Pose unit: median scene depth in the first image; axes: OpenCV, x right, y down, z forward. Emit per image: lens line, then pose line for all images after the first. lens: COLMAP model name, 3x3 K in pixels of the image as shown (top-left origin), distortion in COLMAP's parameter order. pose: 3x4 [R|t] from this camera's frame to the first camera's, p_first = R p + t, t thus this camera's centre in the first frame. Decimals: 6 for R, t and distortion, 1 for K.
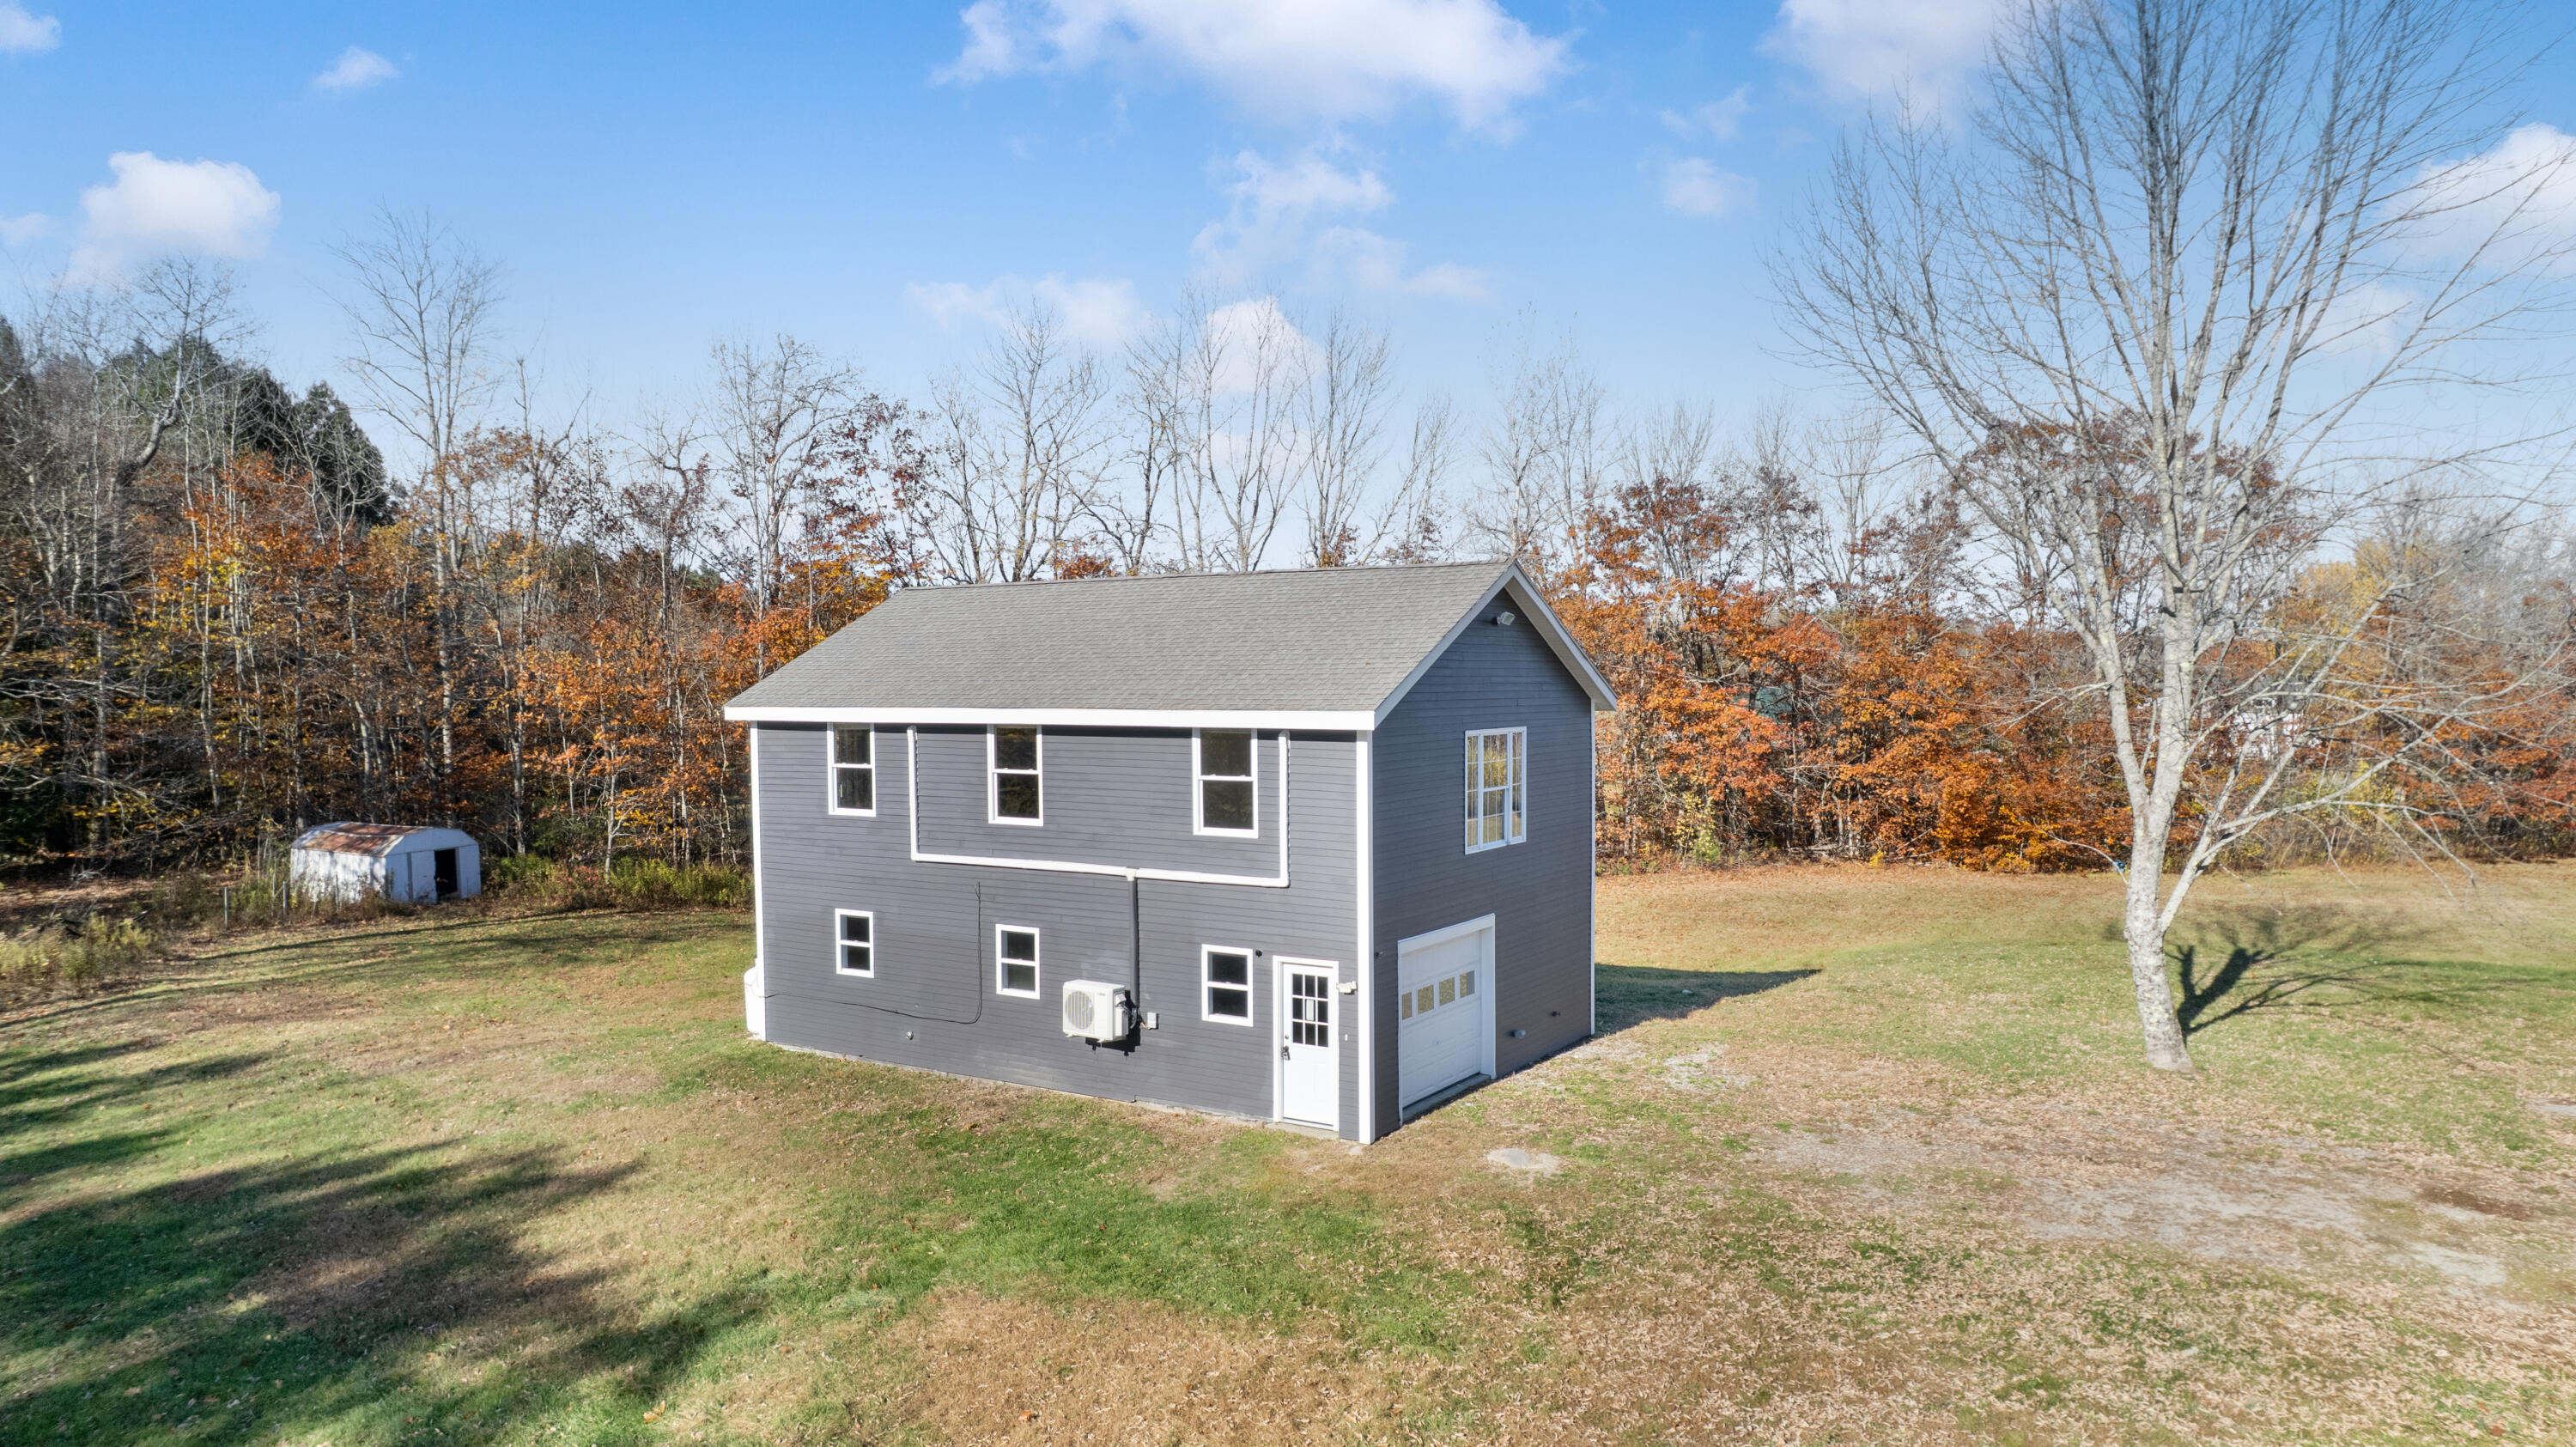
lens RADIAL K [[1664.2, 0, 1288.0], [0, 1664.2, 723.5], [0, 0, 1]] dist [-0.075805, 0.066563]
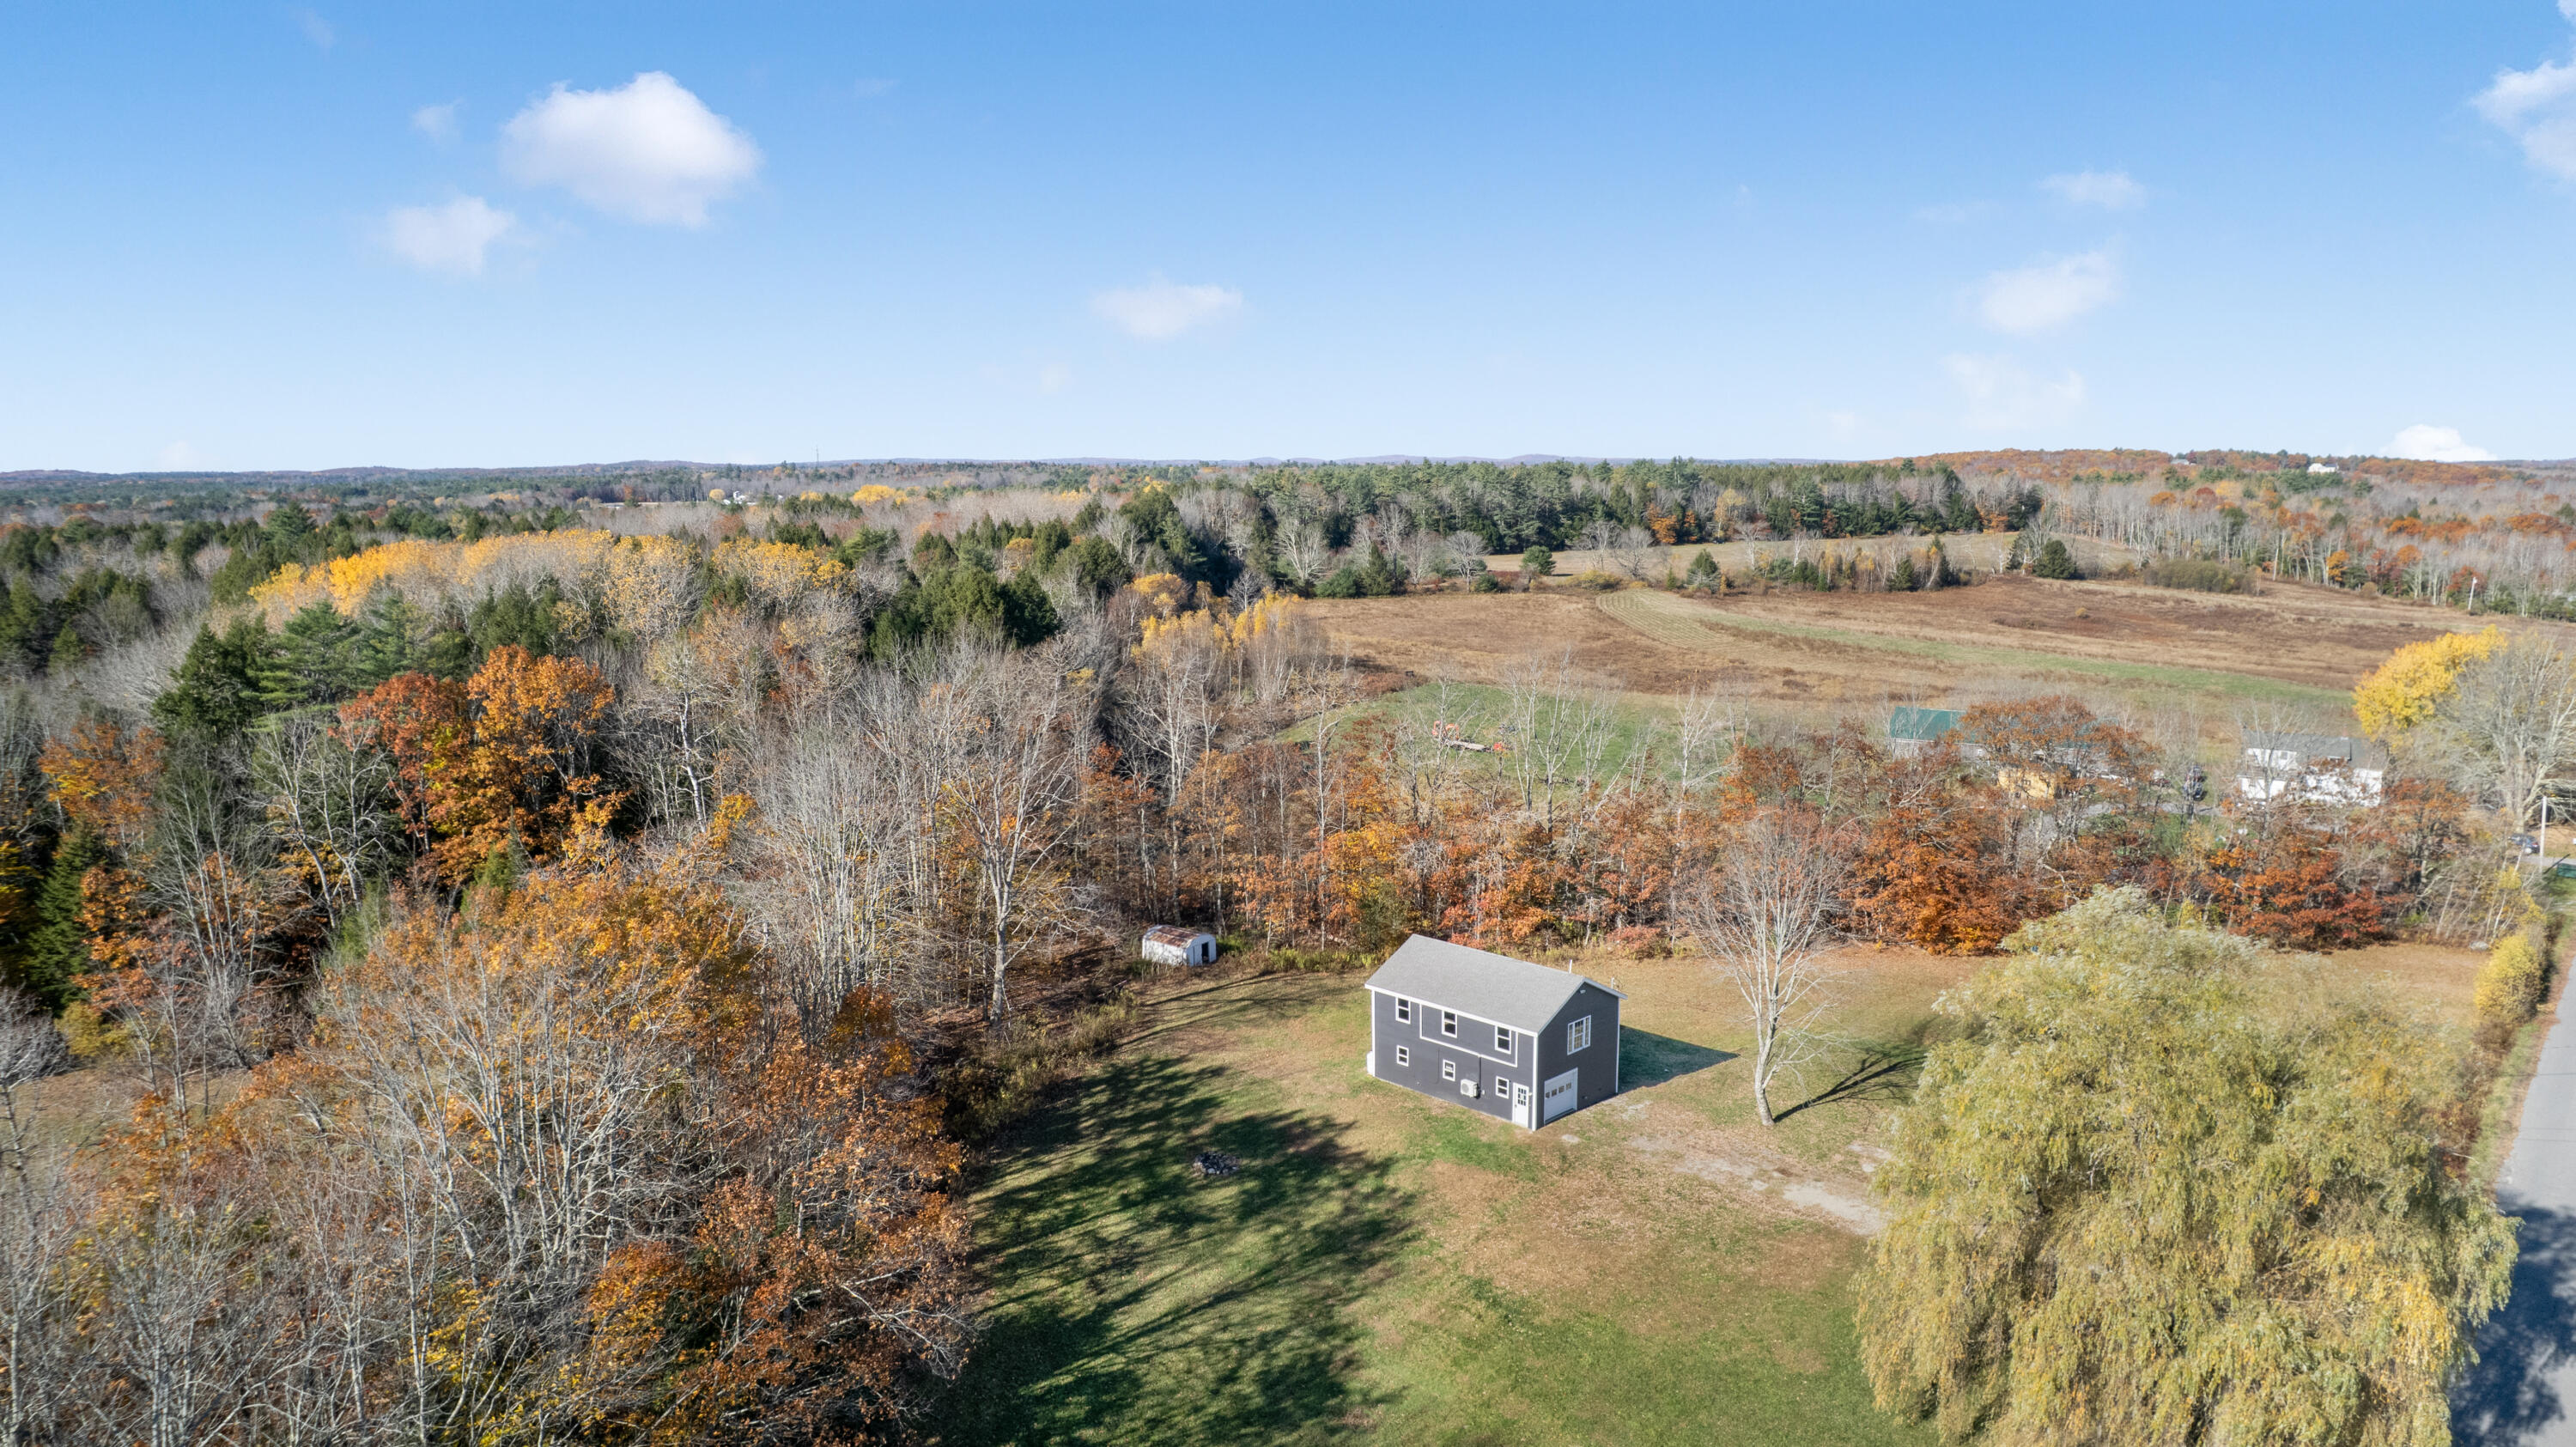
lens RADIAL K [[1637.9, 0, 1281.0], [0, 1637.9, 661.6], [0, 0, 1]] dist [-0.071680, 0.037248]
pose [[0.972705, 0.030266, -0.230061, 0.292352], [-0.010213, 0.996081, 0.087858, -1.112670], [0.231819, -0.083110, 0.969202, -2.627543]]
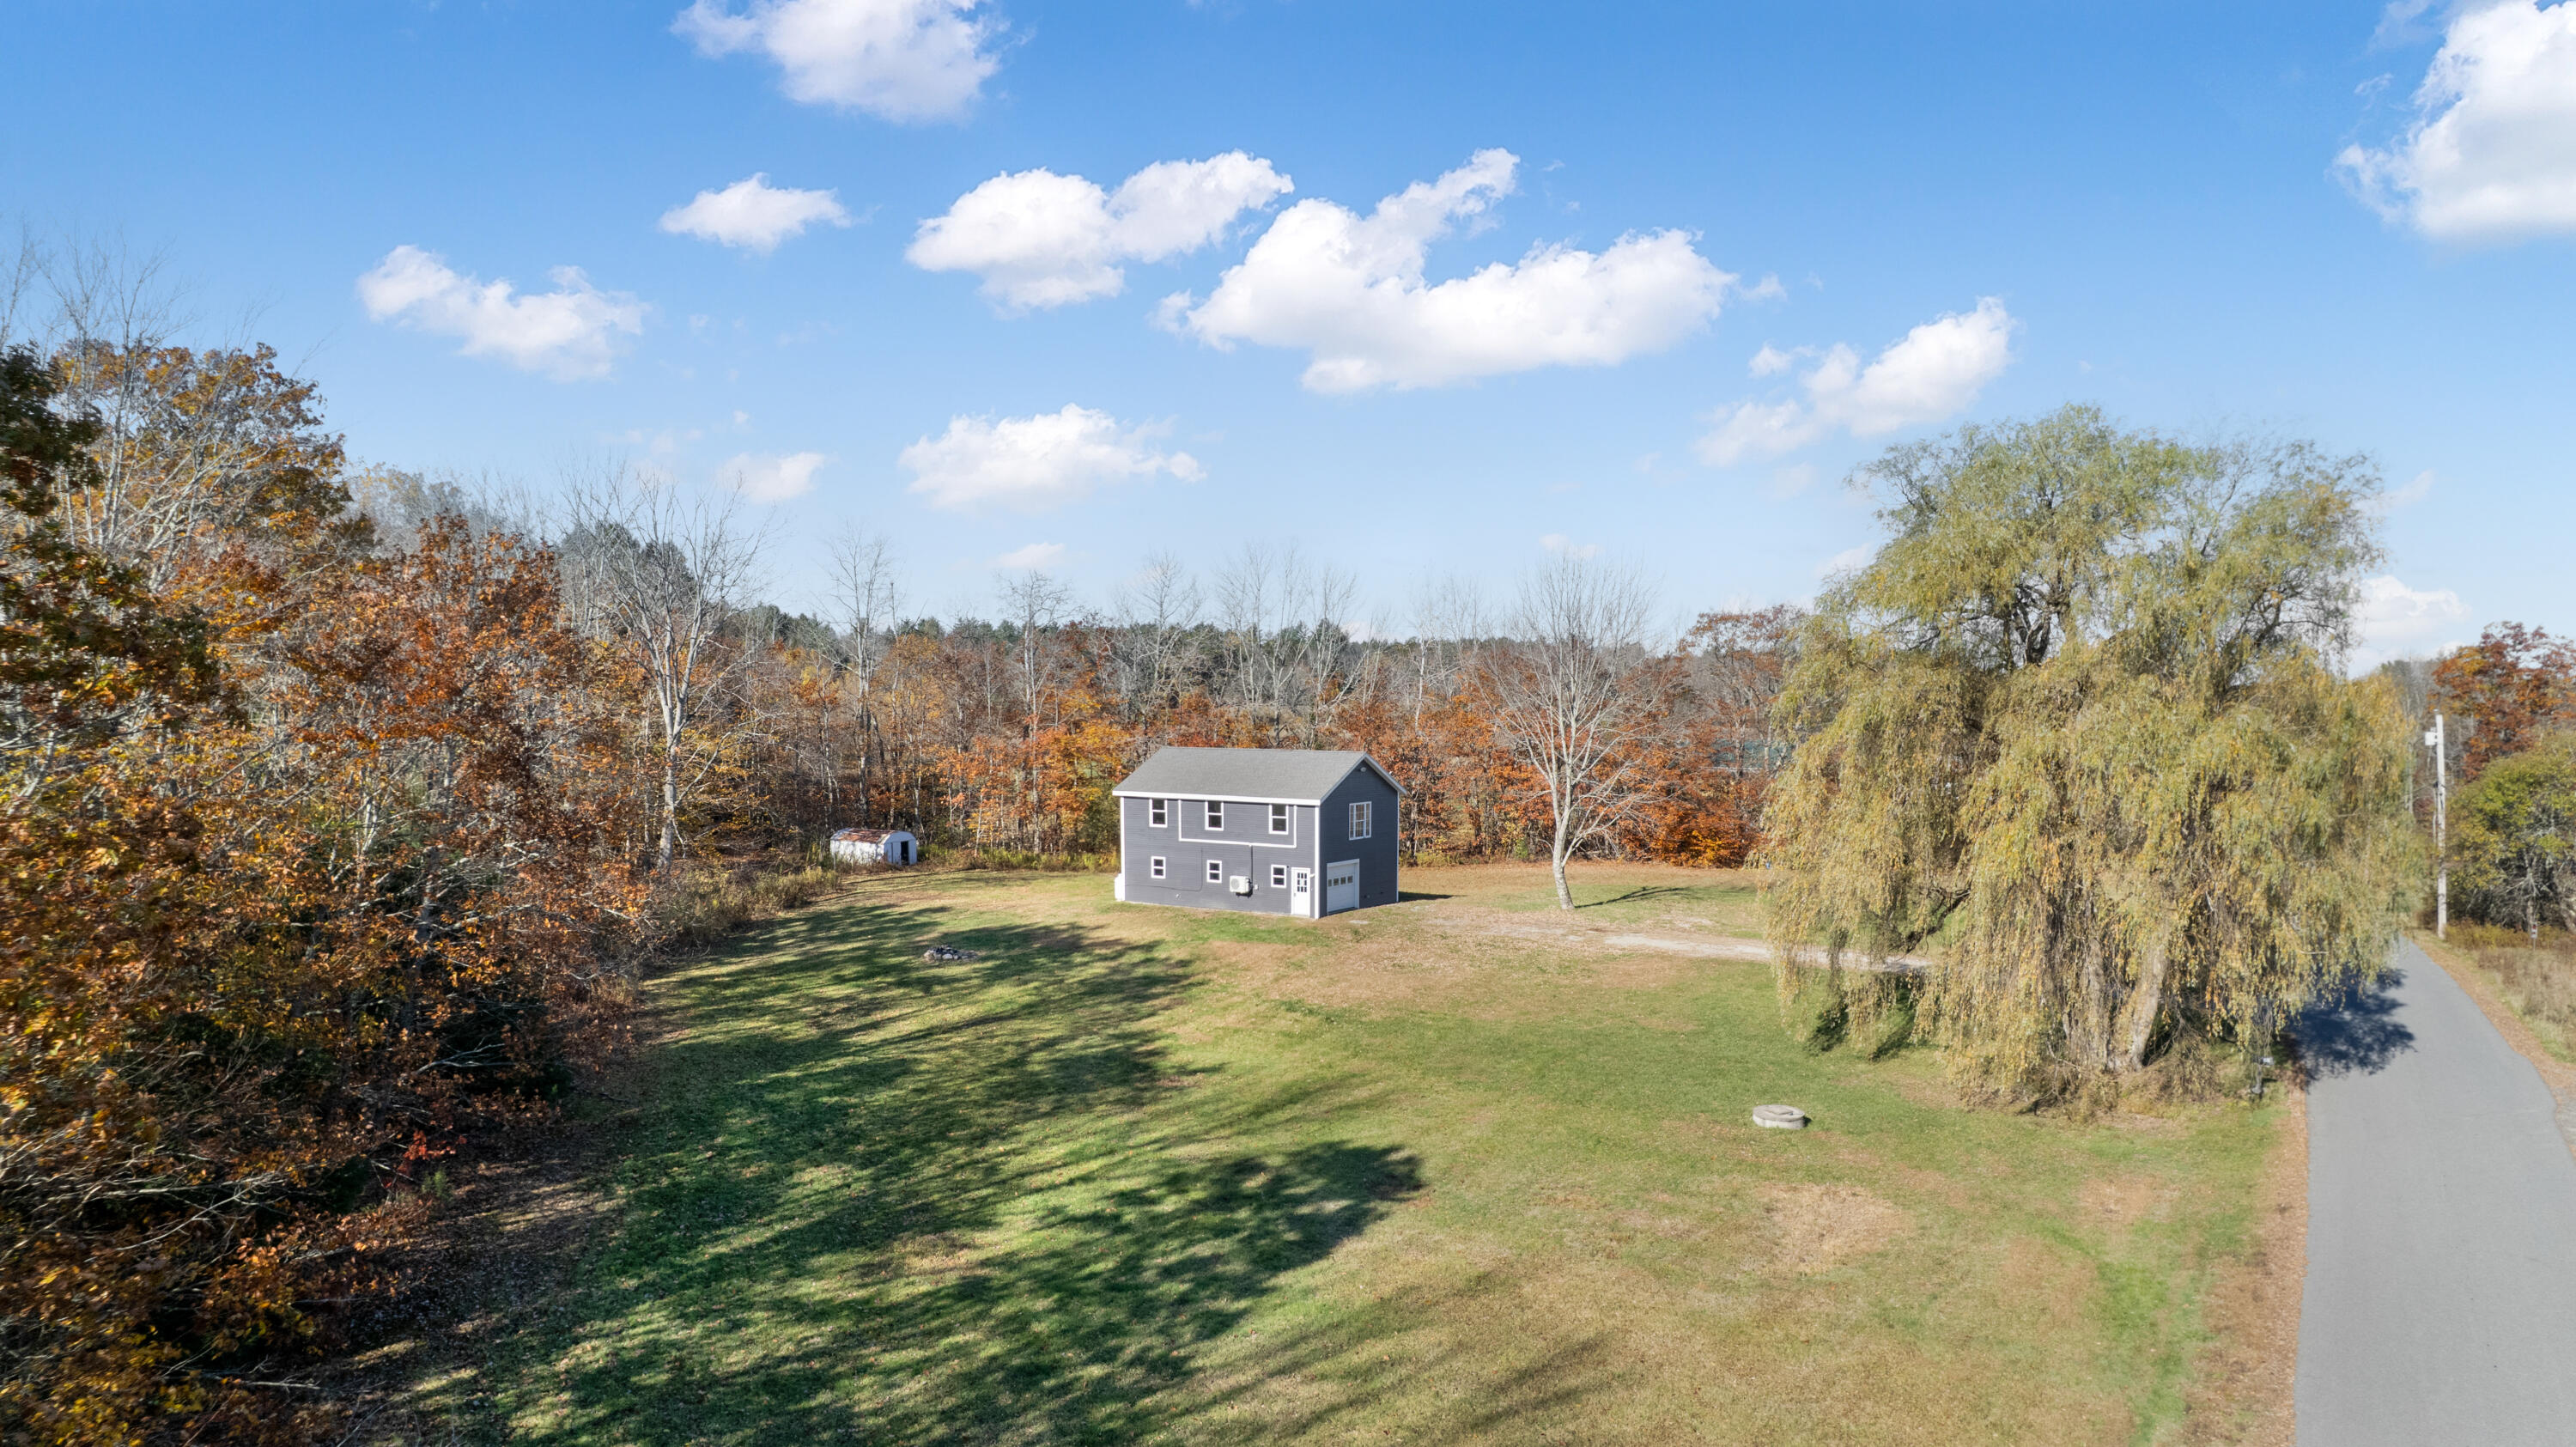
lens RADIAL K [[1664.2, 0, 1288.0], [0, 1664.2, 723.5], [0, 0, 1]] dist [-0.075805, 0.066563]
pose [[0.999871, 0.011710, -0.010957, 0.017014], [-0.011836, 0.999864, -0.011443, -0.115966], [0.010821, 0.011572, 0.999874, -2.329952]]
